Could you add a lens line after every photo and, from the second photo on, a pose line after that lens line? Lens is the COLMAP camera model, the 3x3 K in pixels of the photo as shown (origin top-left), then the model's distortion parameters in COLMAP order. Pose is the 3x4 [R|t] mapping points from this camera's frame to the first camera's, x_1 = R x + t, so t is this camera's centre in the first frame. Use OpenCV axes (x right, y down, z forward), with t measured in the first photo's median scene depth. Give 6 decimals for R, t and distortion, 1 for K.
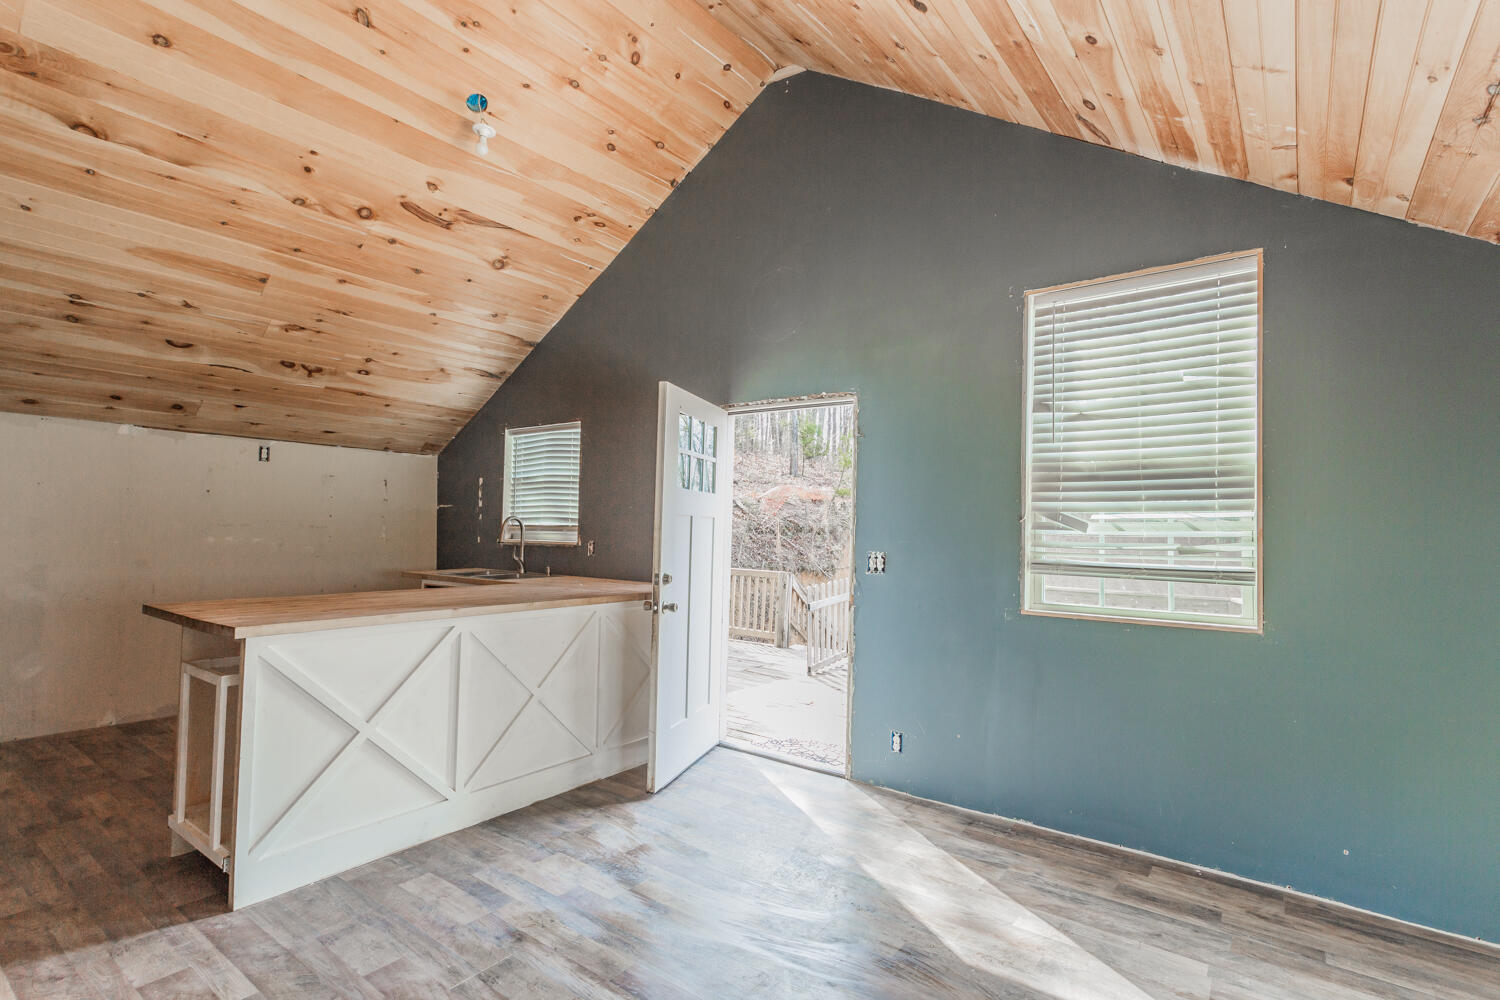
lens RADIAL K [[730.8, 0, 744.3], [0, 730.8, 507.2], [0, 0, 1]] dist [0.002035, 0.001123]
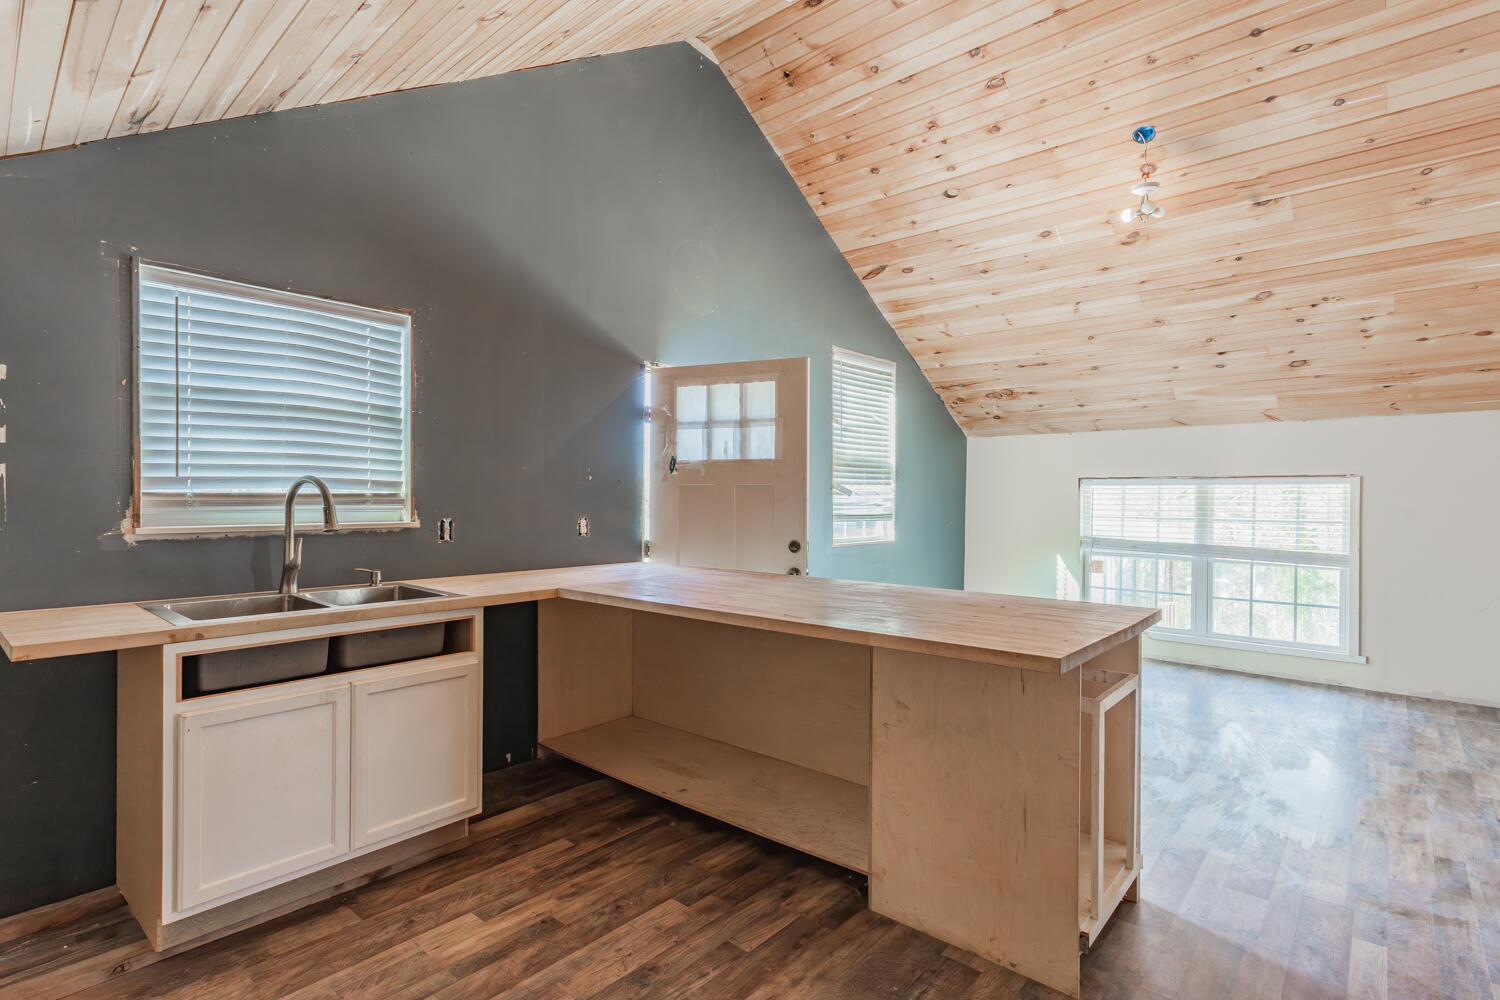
lens RADIAL K [[730.8, 0, 744.3], [0, 730.8, 507.2], [0, 0, 1]] dist [0.002035, 0.001123]
pose [[0.065252, -0.026884, 0.997507, -1.271266], [-0.031290, 0.999090, 0.028974, 0.016771], [-0.997378, -0.033103, 0.064351, 1.113663]]
